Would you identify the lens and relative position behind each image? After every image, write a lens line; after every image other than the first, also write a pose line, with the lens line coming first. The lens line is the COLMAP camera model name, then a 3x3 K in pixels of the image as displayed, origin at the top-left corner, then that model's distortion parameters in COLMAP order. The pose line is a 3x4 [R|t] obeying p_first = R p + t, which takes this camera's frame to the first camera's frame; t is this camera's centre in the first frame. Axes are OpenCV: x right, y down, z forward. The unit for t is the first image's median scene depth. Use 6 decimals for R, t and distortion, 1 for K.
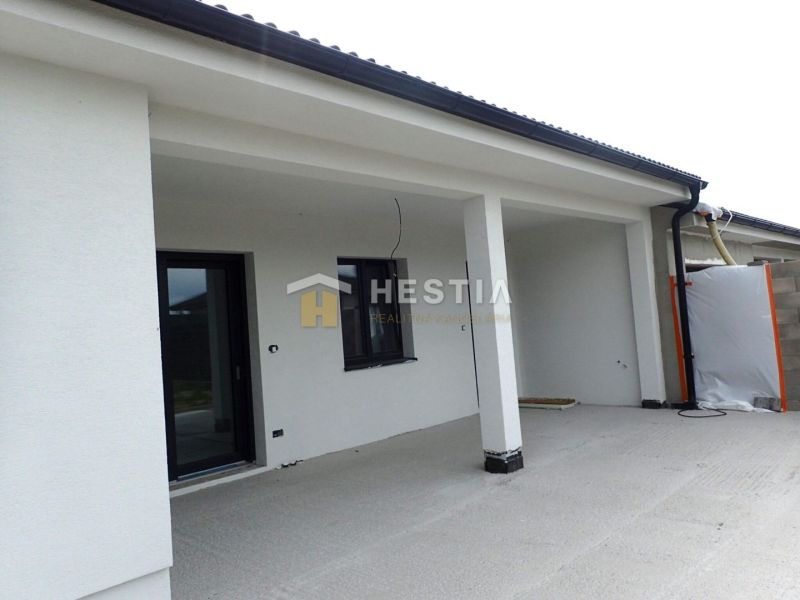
lens RADIAL K [[595.2, 0, 399.2], [0, 595.2, 284.0], [0, 0, 1]] dist [-0.001341, 0.000375]
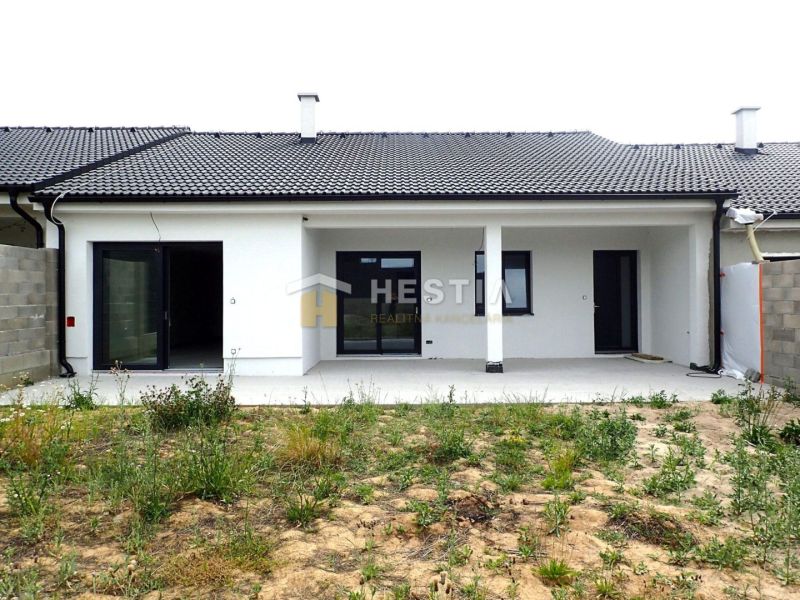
lens RADIAL K [[595.2, 0, 399.2], [0, 595.2, 284.0], [0, 0, 1]] dist [-0.001341, 0.000375]
pose [[0.695811, 0.057588, -0.715912, 1.156822], [-0.001806, 0.996917, 0.078437, -0.100308], [0.718222, -0.053284, 0.693771, -0.447924]]
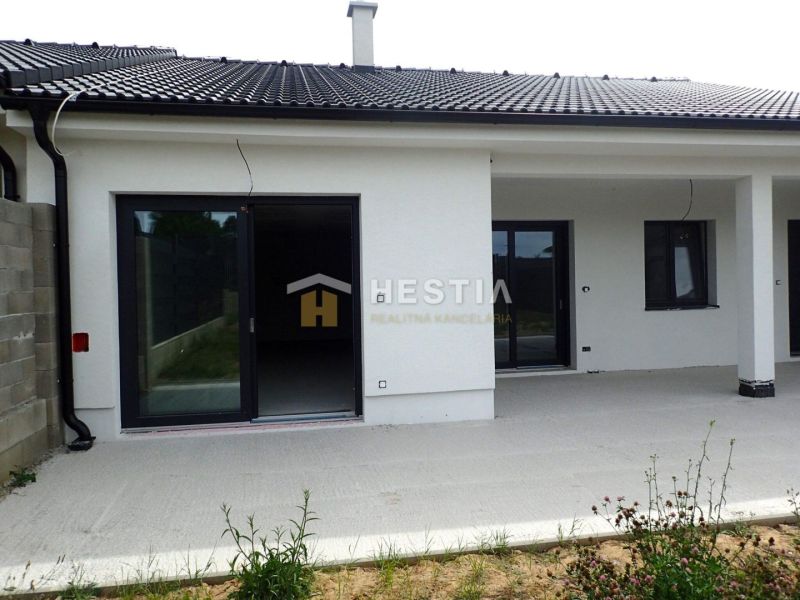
lens RADIAL K [[595.2, 0, 399.2], [0, 595.2, 284.0], [0, 0, 1]] dist [-0.001341, 0.000375]
pose [[0.812375, 0.060025, -0.580037, 0.248801], [-0.003506, 0.995173, 0.098075, -0.040170], [0.583124, -0.077640, 0.808664, -0.395034]]
